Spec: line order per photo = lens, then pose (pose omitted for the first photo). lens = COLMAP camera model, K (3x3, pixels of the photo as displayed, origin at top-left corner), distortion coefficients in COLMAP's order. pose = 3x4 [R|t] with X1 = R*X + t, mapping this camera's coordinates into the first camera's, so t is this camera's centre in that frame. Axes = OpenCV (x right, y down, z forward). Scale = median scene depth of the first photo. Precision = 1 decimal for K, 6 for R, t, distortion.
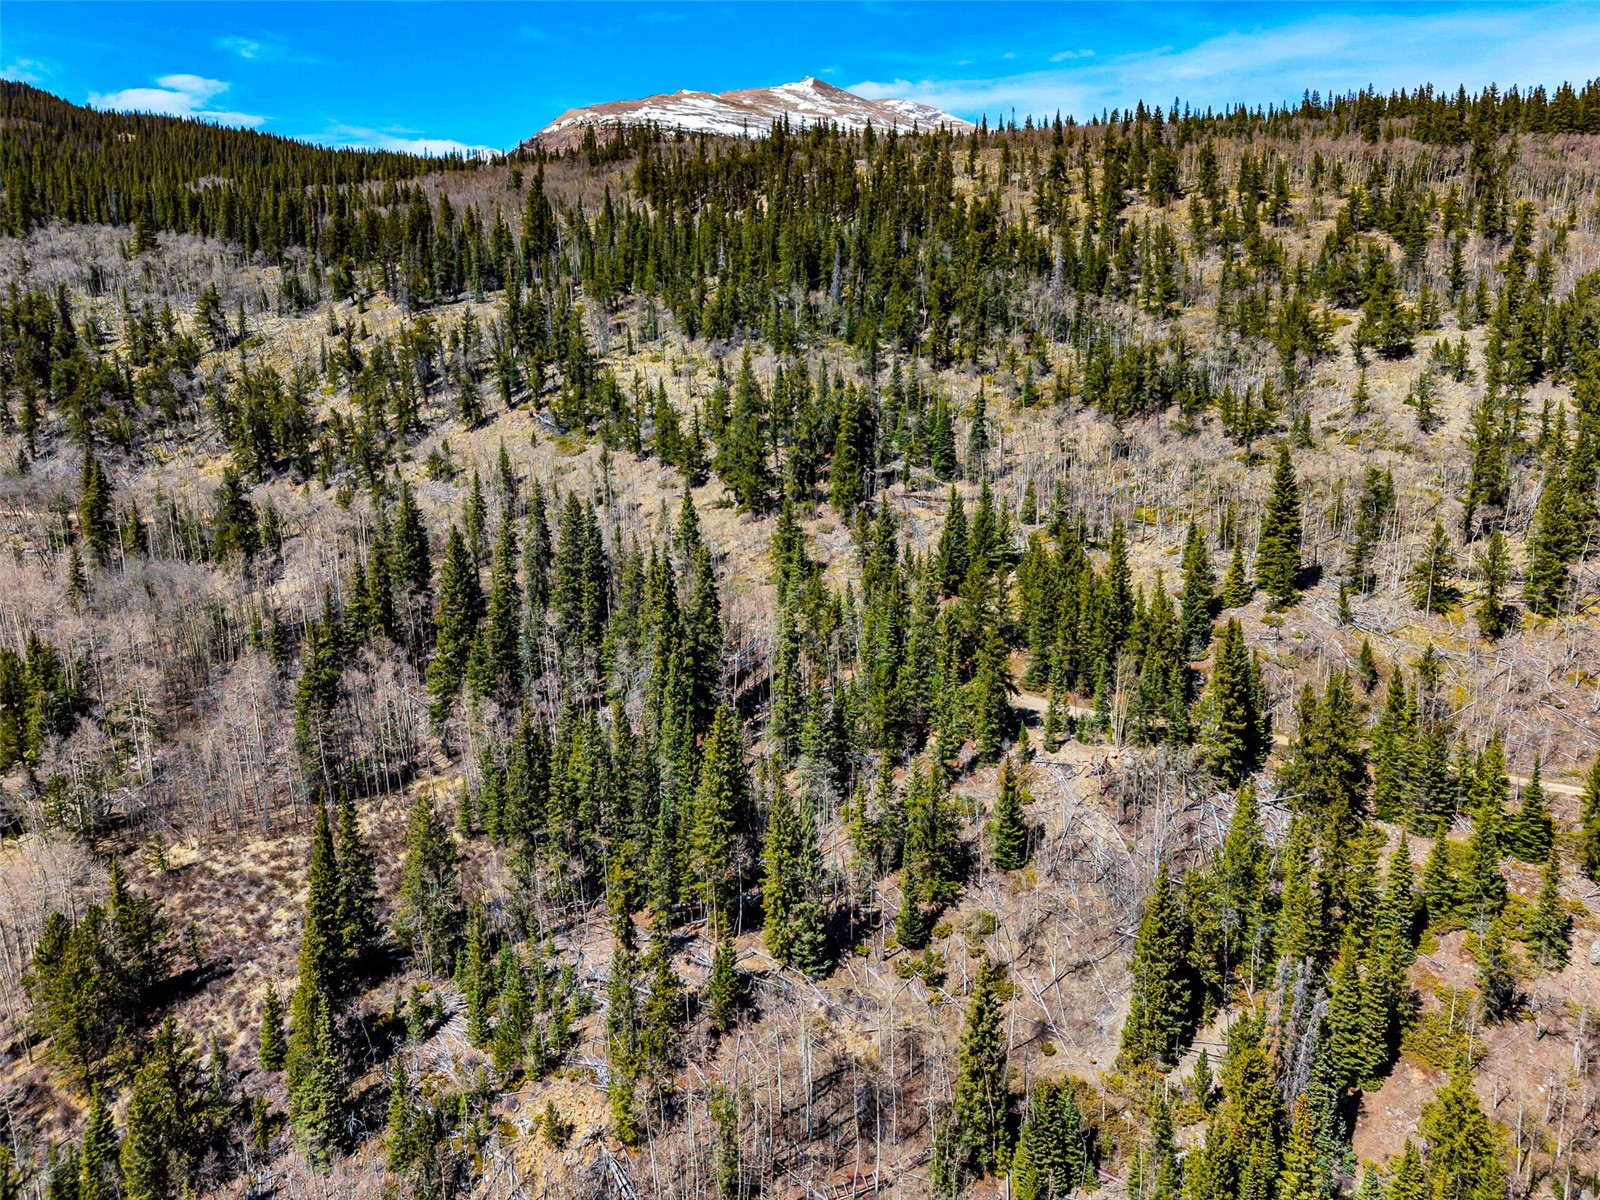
lens RADIAL K [[1088.9, 0, 795.9], [0, 1088.9, 529.2], [0, 0, 1]] dist [0.016475, -0.014343]
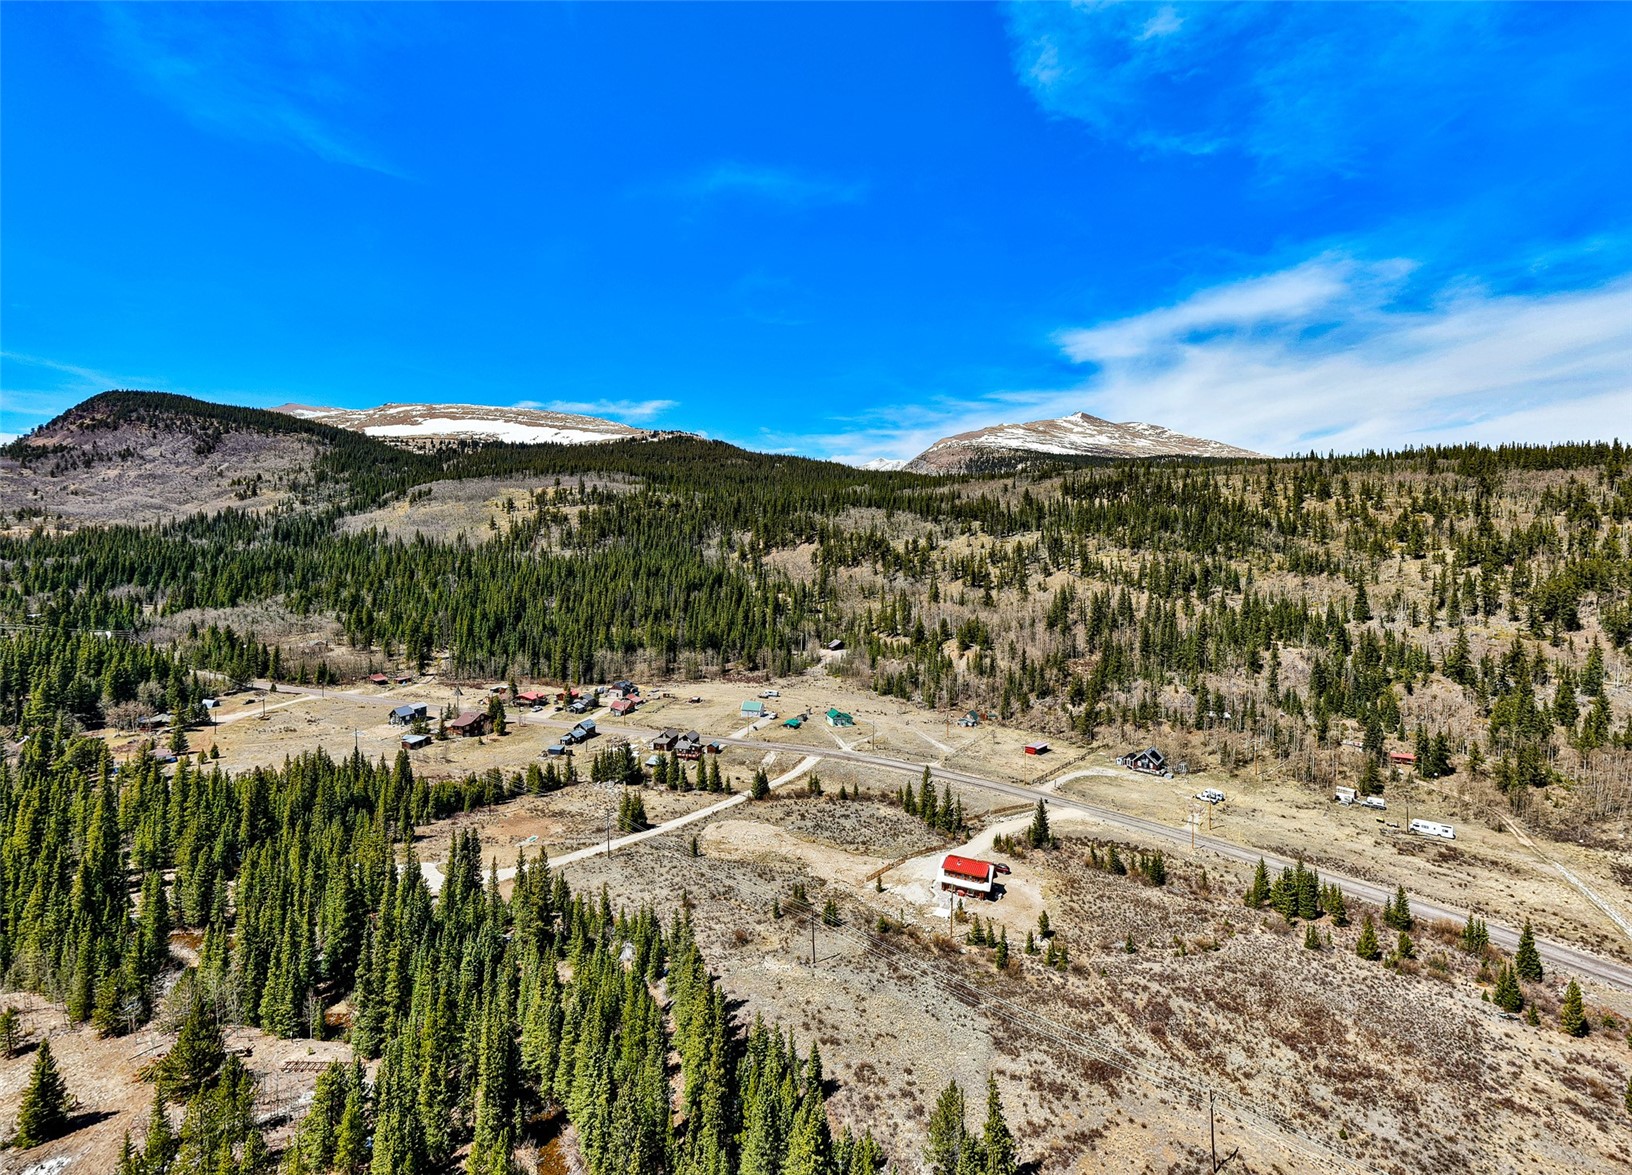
lens RADIAL K [[703.3, 0, 811.7], [0, 703.3, 562.8], [0, 0, 1]] dist [0.000647, 0.002936]
pose [[0.946308, 0.027571, -0.322089, -0.338492], [-0.084589, 0.982760, -0.164402, 0.280533], [0.312003, 0.182820, 0.932326, -1.159276]]
